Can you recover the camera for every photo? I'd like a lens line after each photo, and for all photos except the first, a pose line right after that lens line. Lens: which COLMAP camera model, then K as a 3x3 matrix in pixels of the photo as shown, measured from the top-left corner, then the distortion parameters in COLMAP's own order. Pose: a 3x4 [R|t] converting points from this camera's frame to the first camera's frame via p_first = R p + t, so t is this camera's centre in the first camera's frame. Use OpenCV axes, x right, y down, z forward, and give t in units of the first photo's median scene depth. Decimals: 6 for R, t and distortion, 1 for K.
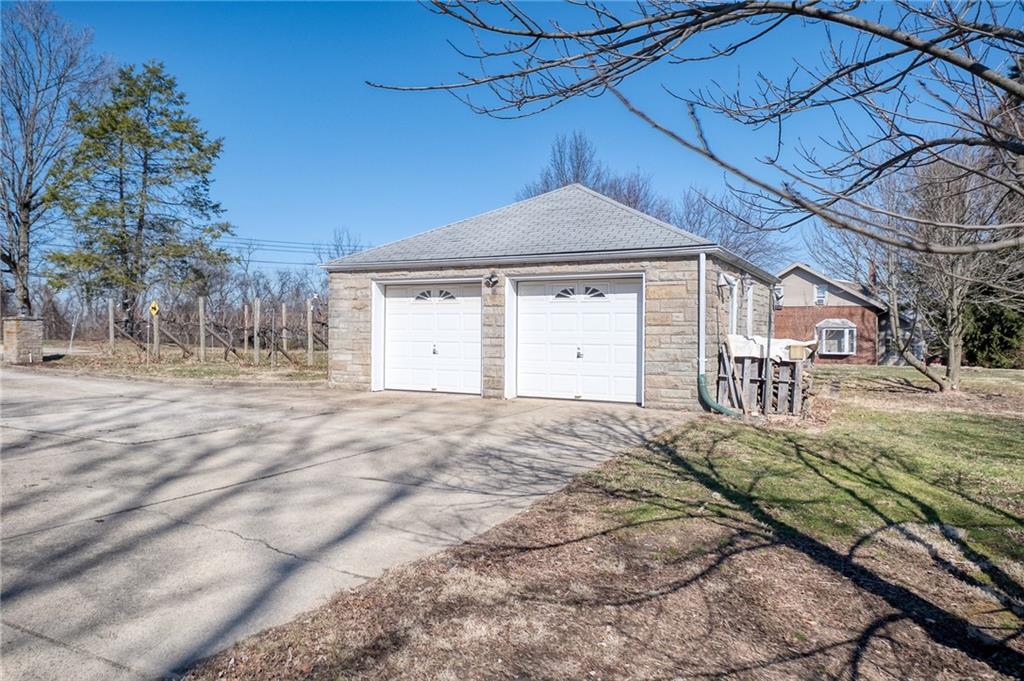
lens RADIAL K [[712.3, 0, 512.2], [0, 712.3, 338.2], [0, 0, 1]] dist [-0.002916, -0.000028]
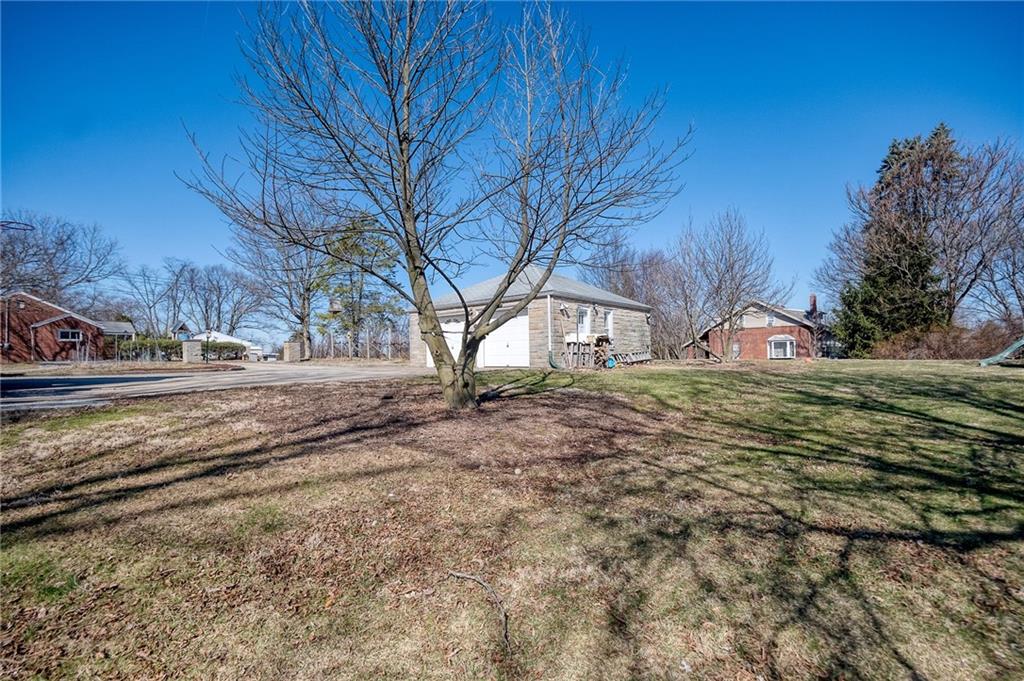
lens RADIAL K [[470.9, 0, 511.7], [0, 470.9, 342.7], [0, 0, 1]] dist [-0.000029, -0.000010]
pose [[0.974082, -0.029925, -0.224208, 0.146008], [0.020588, 0.998825, -0.043868, 0.026364], [0.225257, 0.038115, 0.973554, -0.124968]]
